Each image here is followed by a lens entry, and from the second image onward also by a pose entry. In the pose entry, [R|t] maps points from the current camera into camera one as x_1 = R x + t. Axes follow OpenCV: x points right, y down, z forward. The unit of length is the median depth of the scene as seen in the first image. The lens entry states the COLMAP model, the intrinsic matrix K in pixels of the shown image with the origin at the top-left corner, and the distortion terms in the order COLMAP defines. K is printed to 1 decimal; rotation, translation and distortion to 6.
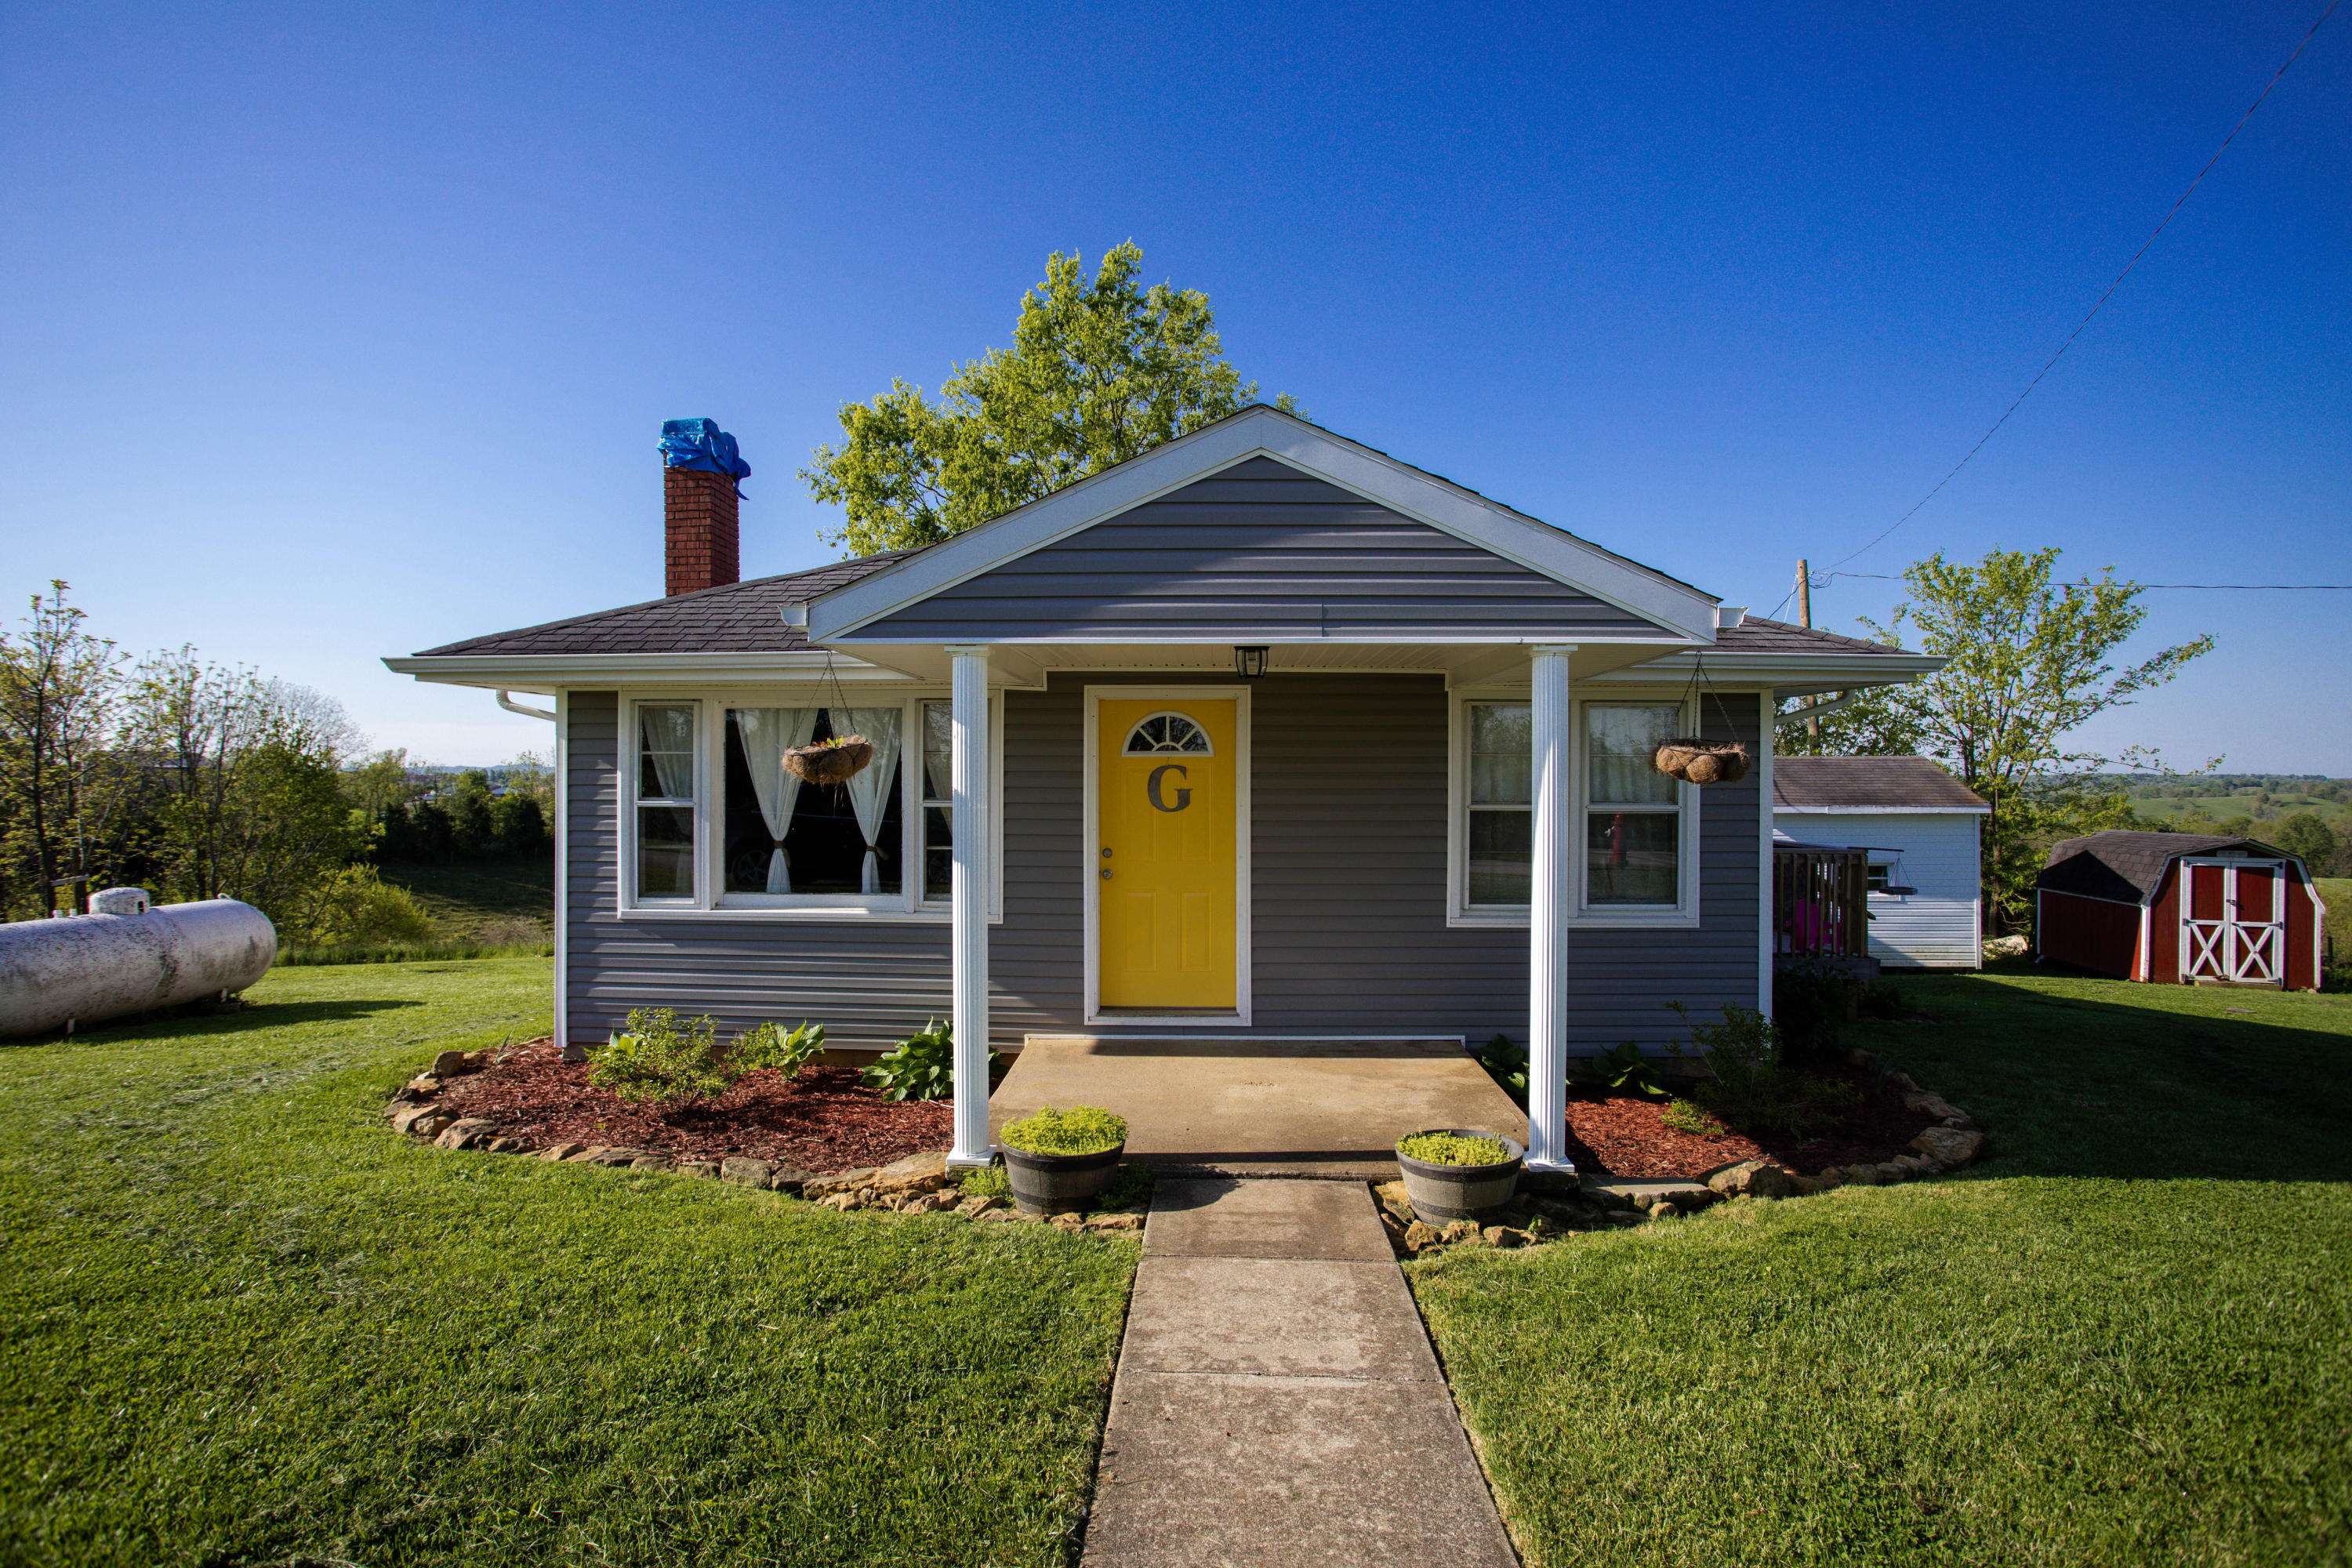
lens RADIAL K [[1126.7, 0, 1173.2], [0, 1126.7, 786.2], [0, 0, 1]] dist [0.001331, 0.000098]
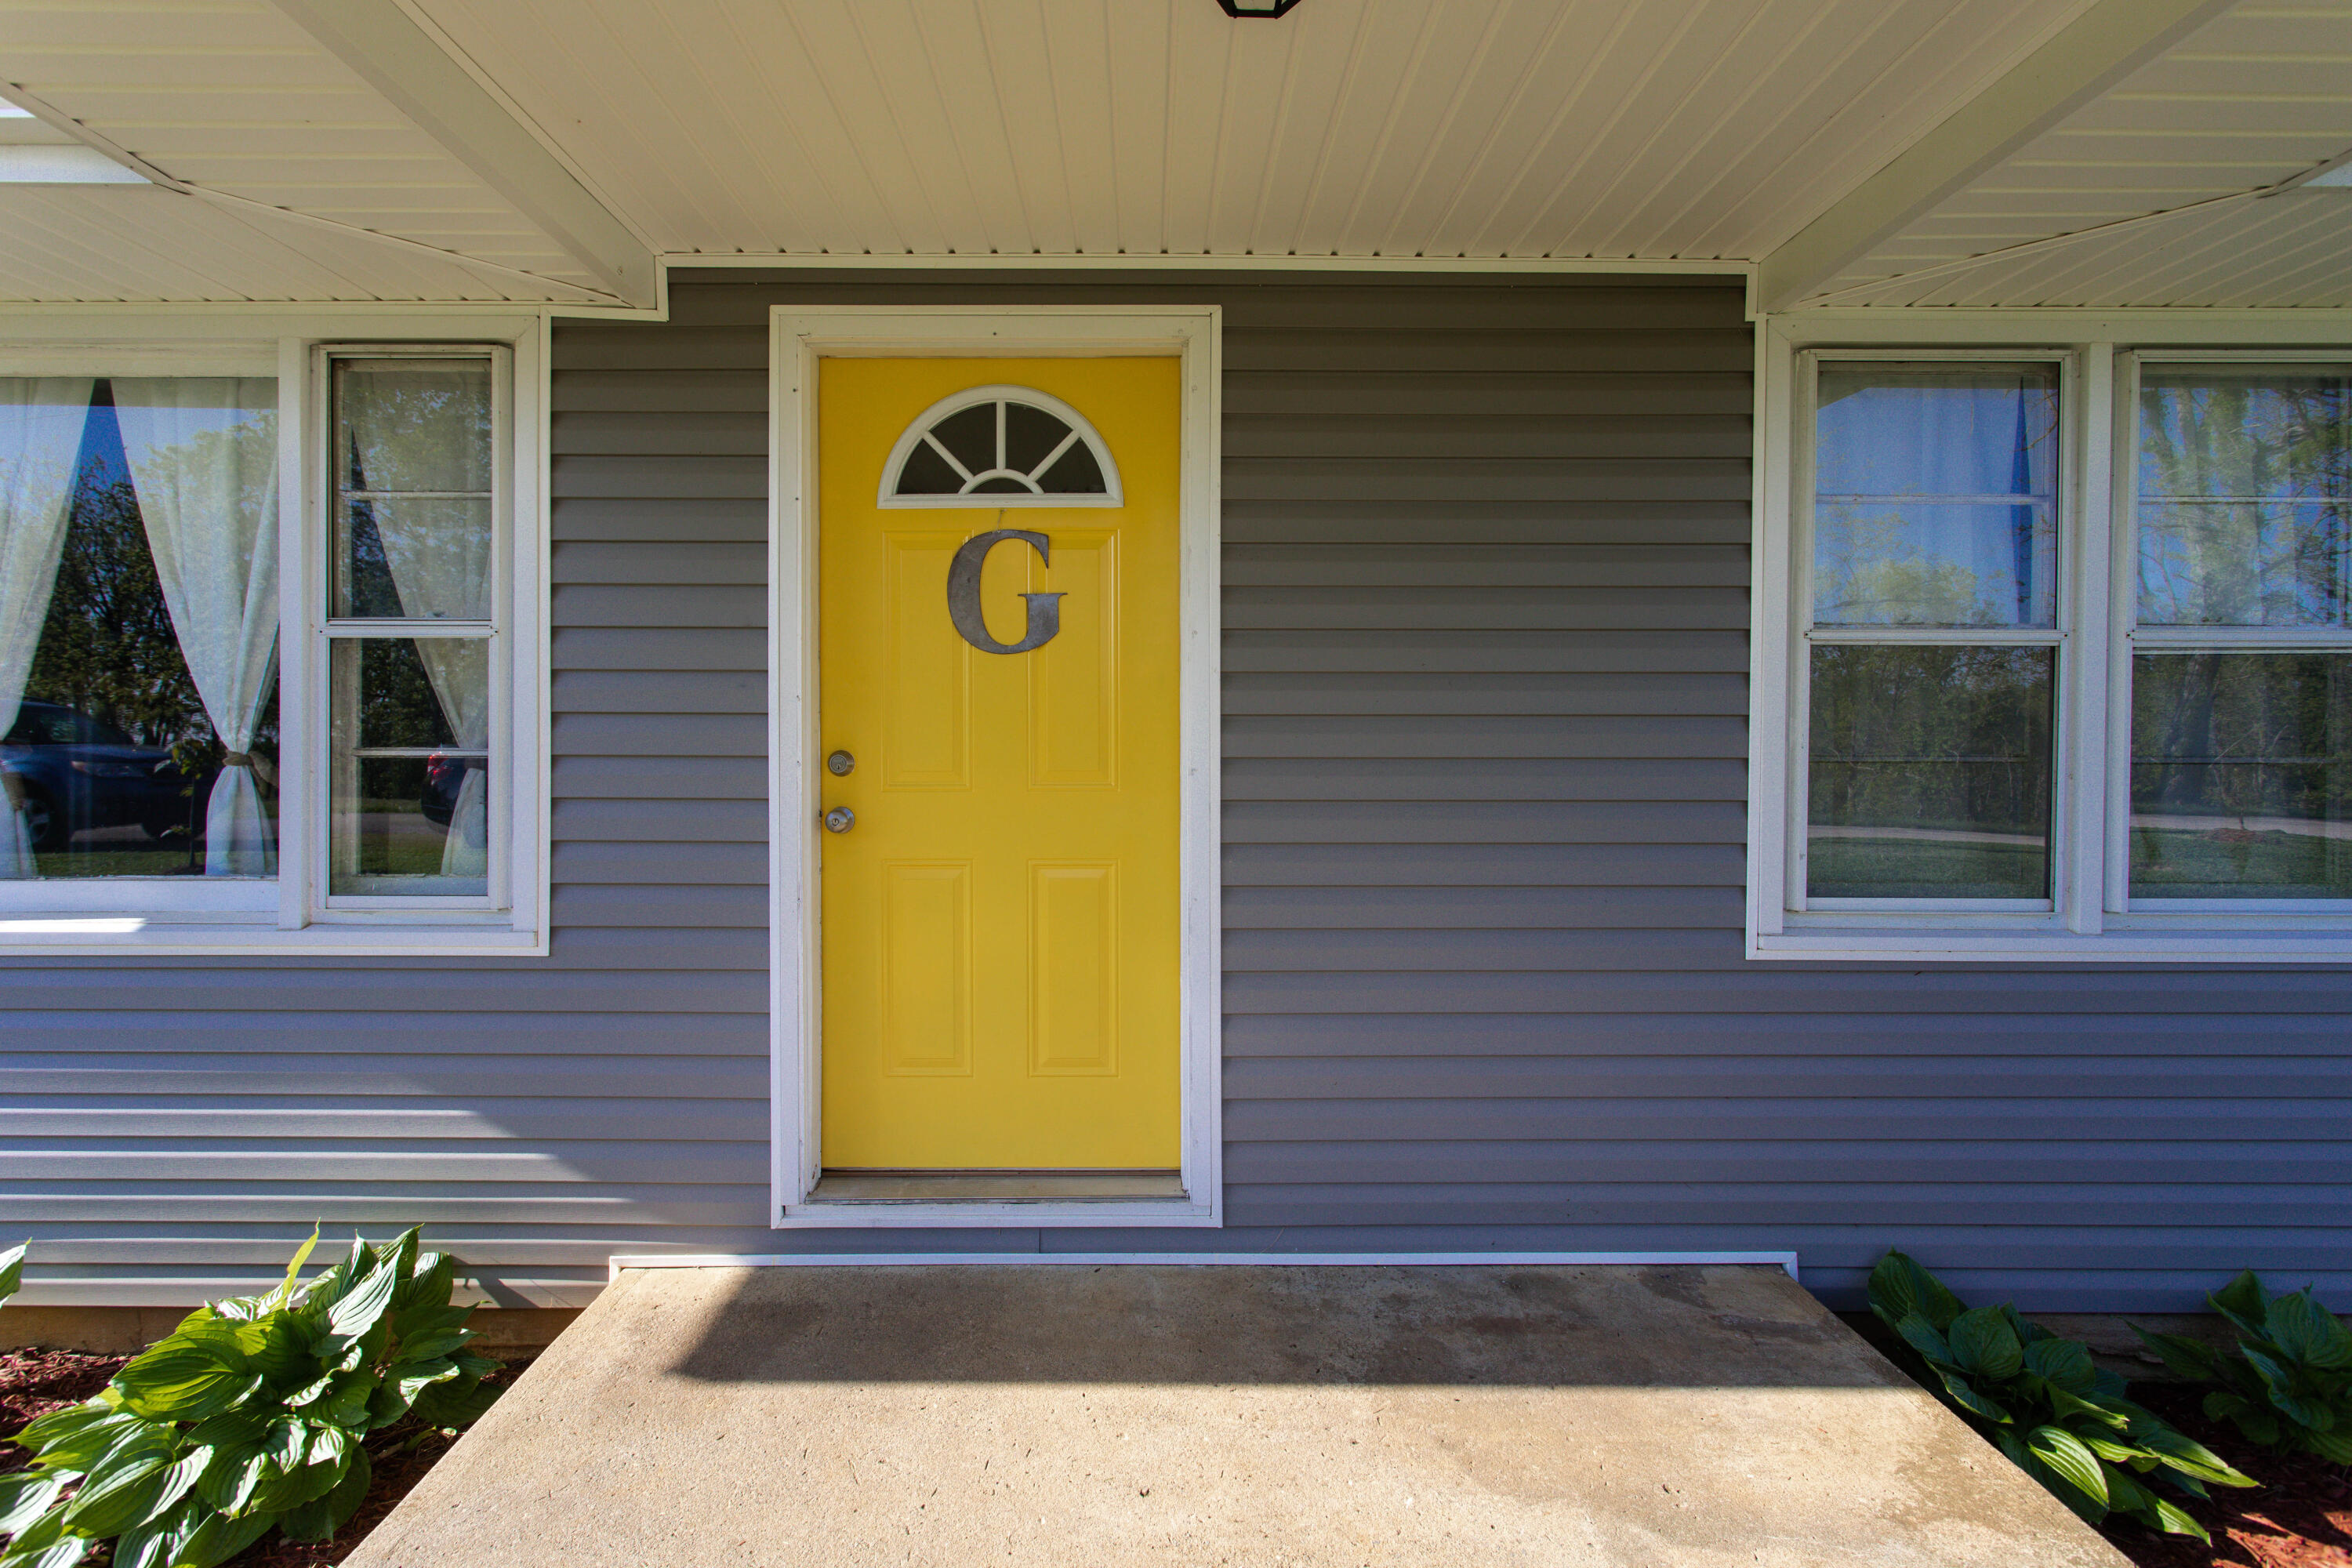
lens RADIAL K [[1126.7, 0, 1176.0], [0, 1126.7, 779.5], [0, 0, 1]] dist [0.001331, 0.000098]
pose [[0.998596, 0.001696, 0.052951, 0.034040], [-0.001527, 0.999994, -0.003234, 0.065757], [-0.052956, 0.003149, 0.998592, 0.621157]]
